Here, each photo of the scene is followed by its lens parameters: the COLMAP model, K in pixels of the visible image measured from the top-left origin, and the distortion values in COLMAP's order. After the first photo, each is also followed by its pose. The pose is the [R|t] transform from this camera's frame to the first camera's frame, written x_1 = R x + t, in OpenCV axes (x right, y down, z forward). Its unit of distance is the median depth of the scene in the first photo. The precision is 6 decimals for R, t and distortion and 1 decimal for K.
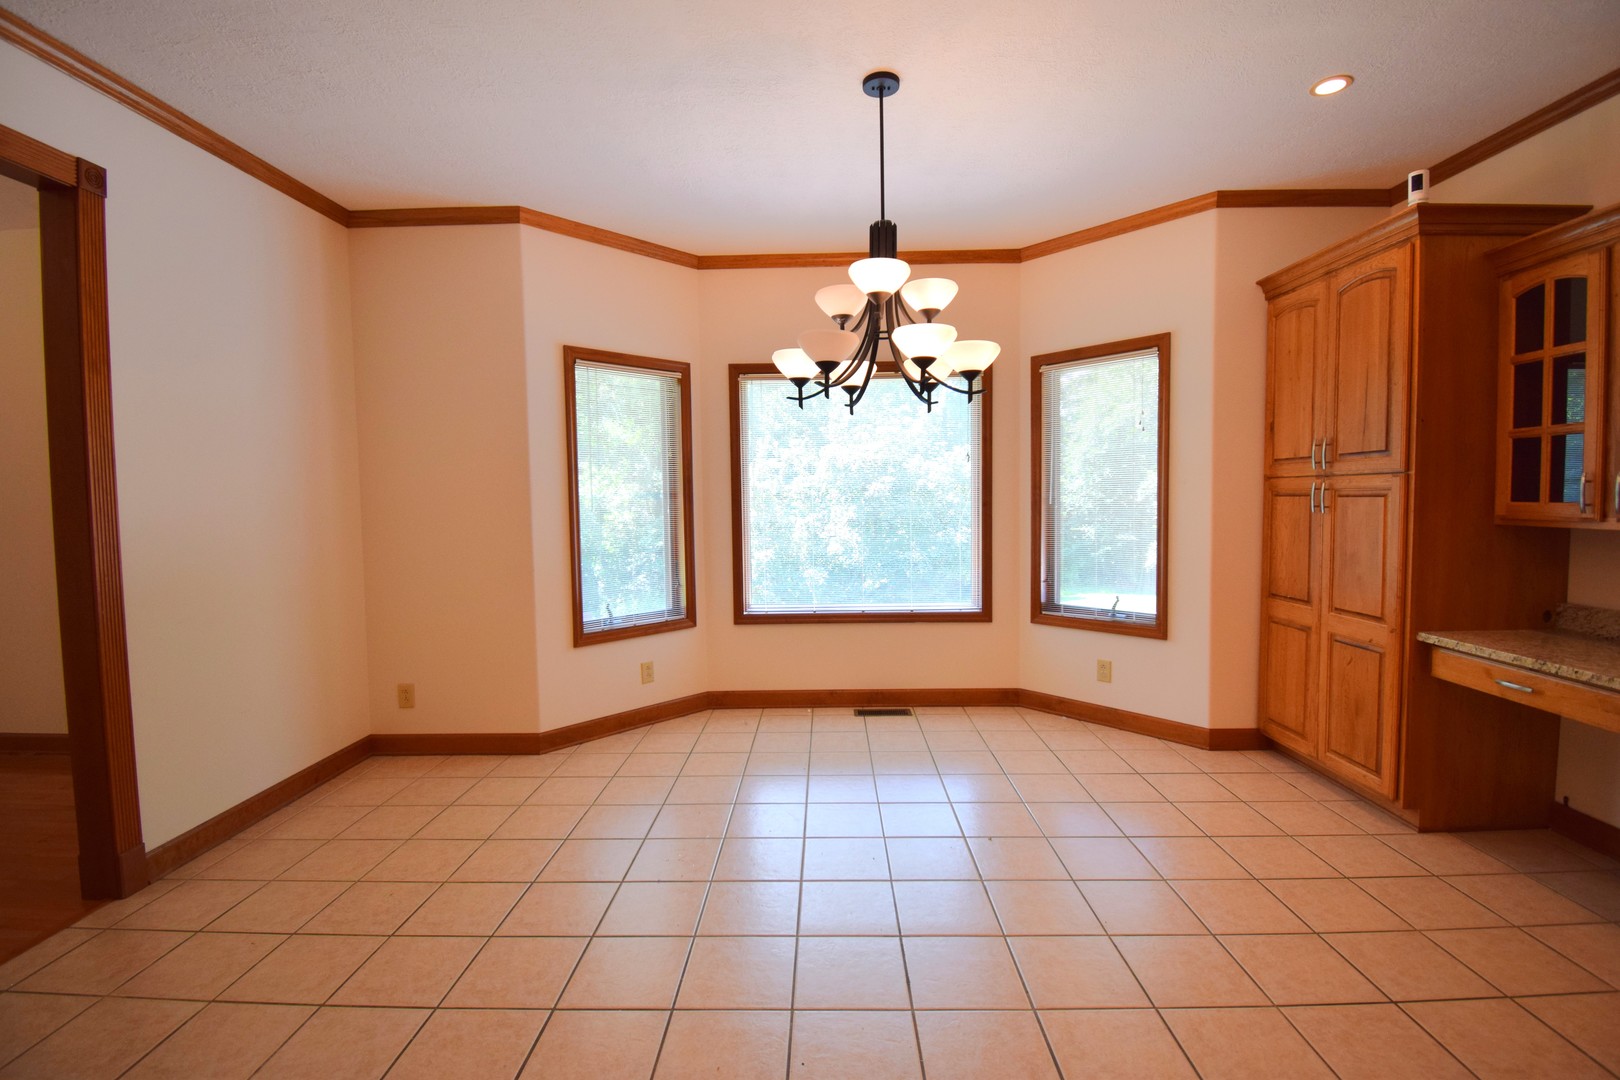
lens RADIAL K [[724.1, 0, 811.1], [0, 724.1, 535.1], [0, 0, 1]] dist [0.024966, -0.027961]
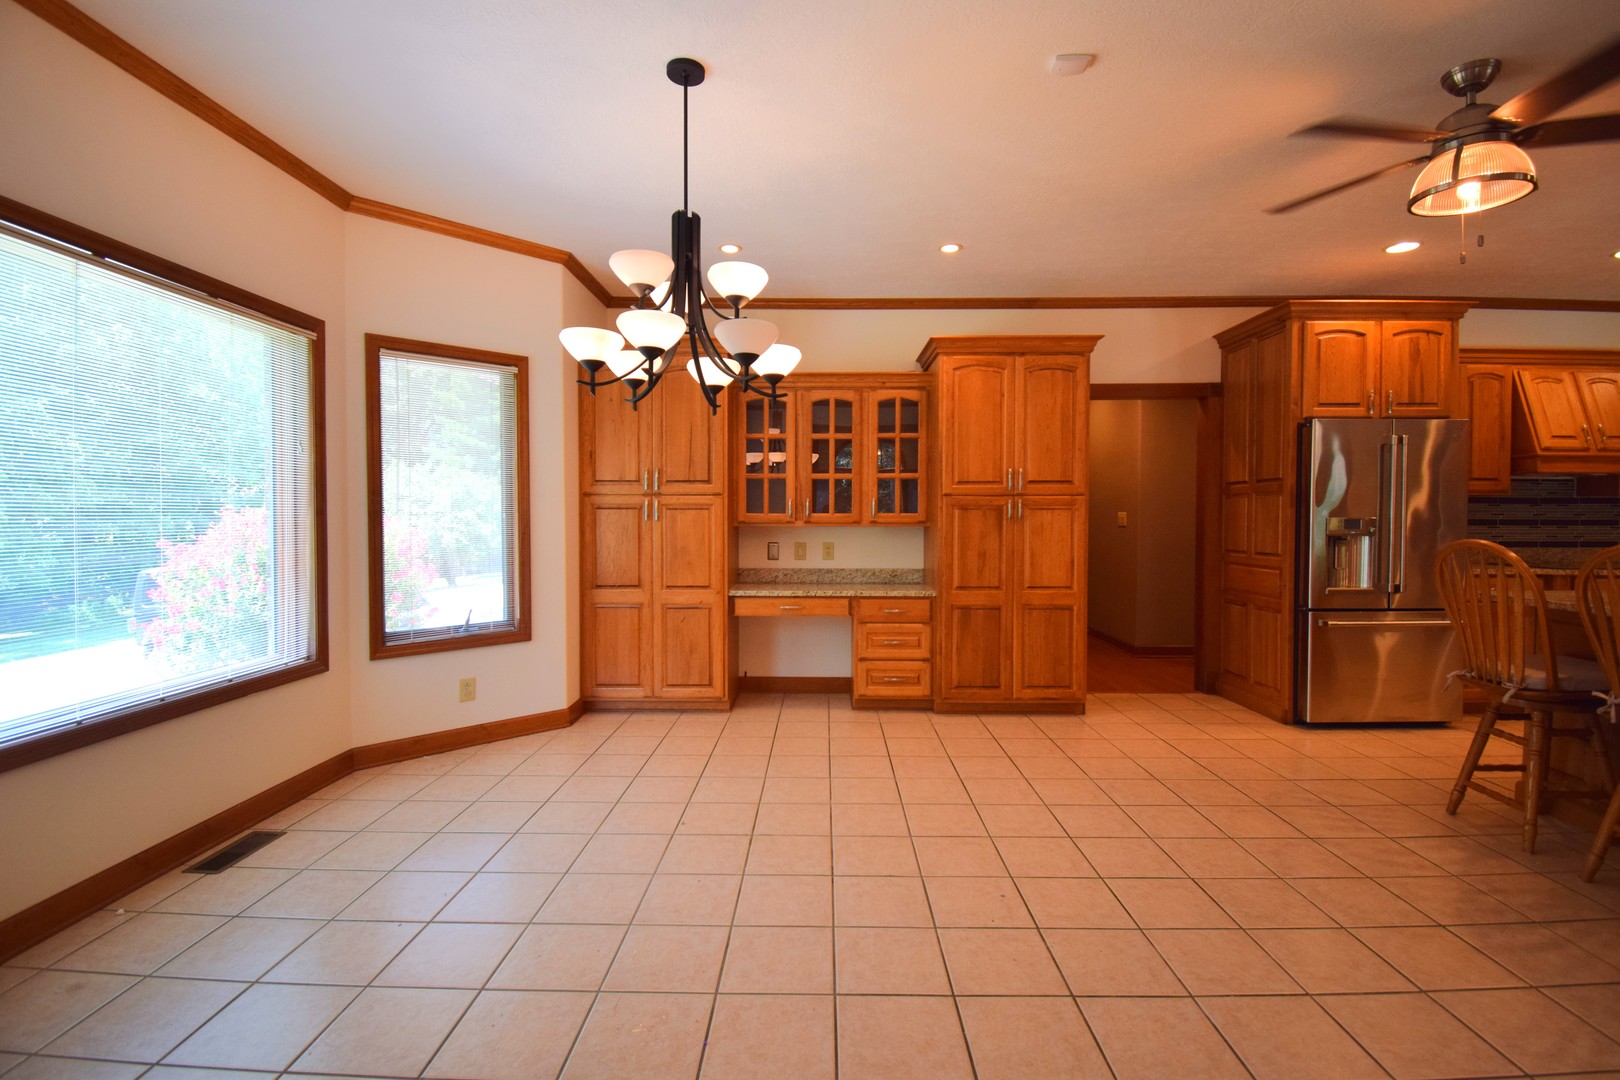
lens RADIAL K [[712.4, 0, 812.4], [0, 712.4, 535.9], [0, 0, 1]] dist [0.022013, -0.026236]
pose [[-0.007325, -0.011729, 0.999904, -0.590085], [0.052966, 0.998523, 0.012101, -0.001407], [-0.998569, 0.053050, -0.006693, 0.600015]]
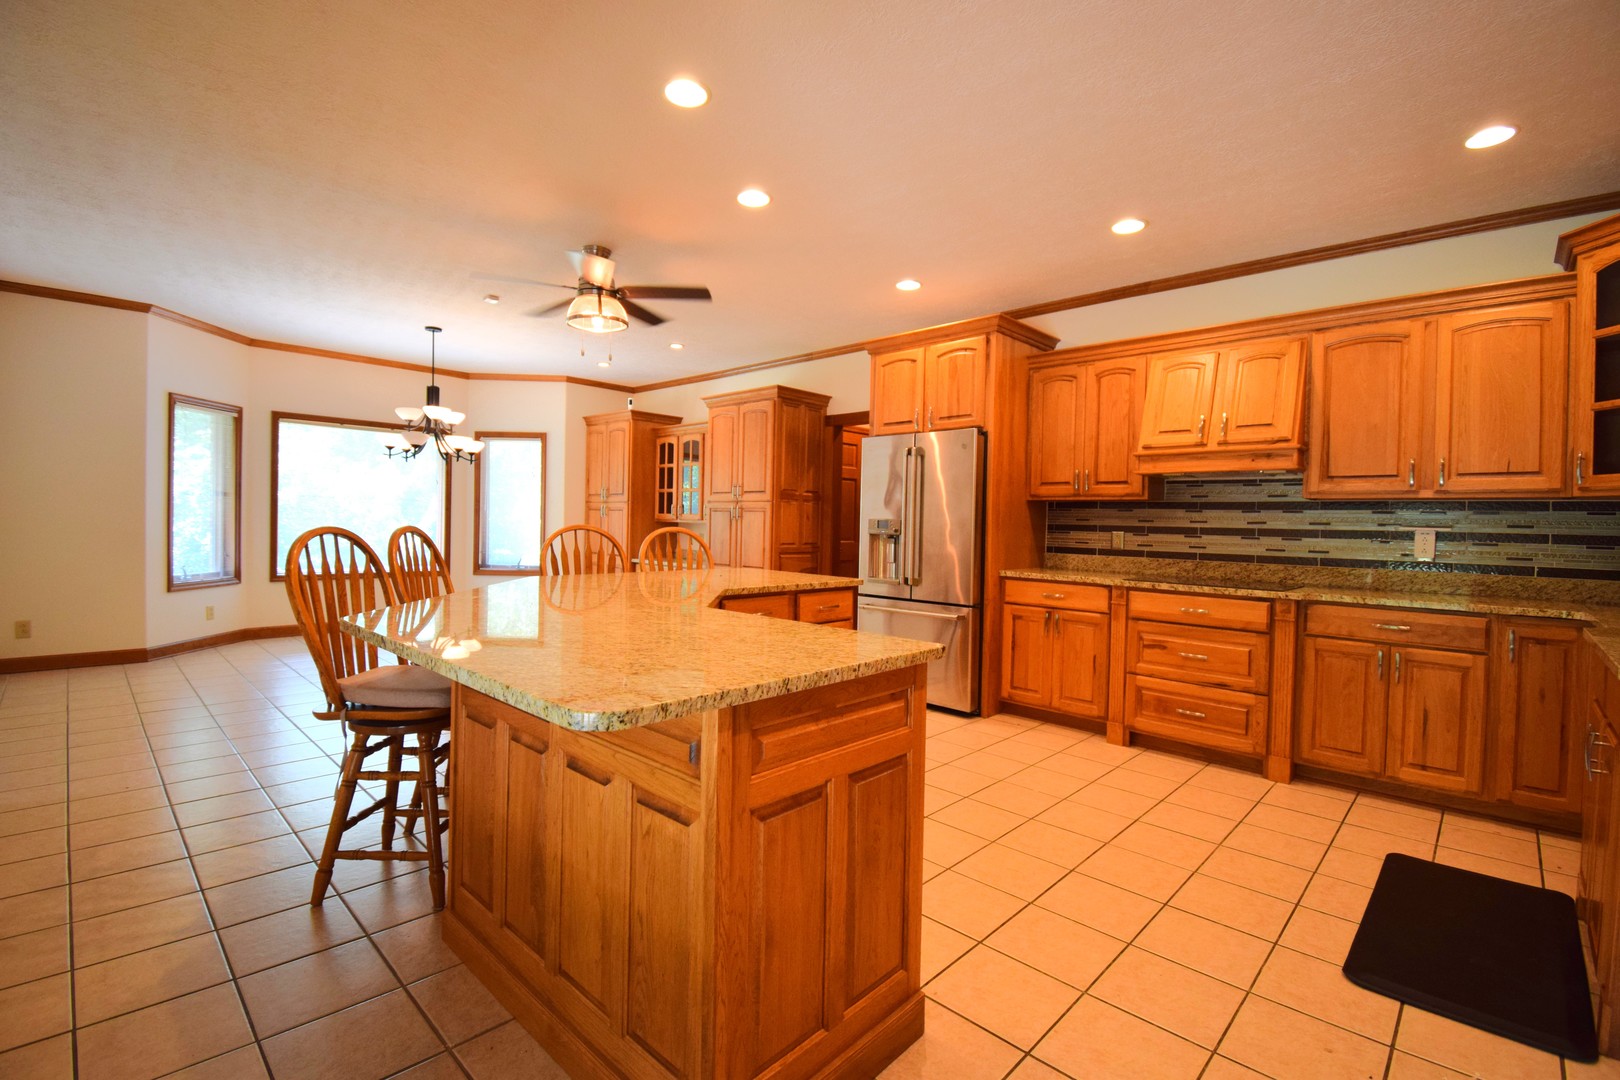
lens RADIAL K [[724.1, 0, 811.1], [0, 724.1, 535.1], [0, 0, 1]] dist [0.024966, -0.027961]
pose [[0.680488, 0.017868, 0.732541, -0.555155], [0.006416, 0.999519, -0.030341, 0.096854], [-0.732731, 0.025347, 0.680046, -1.049680]]
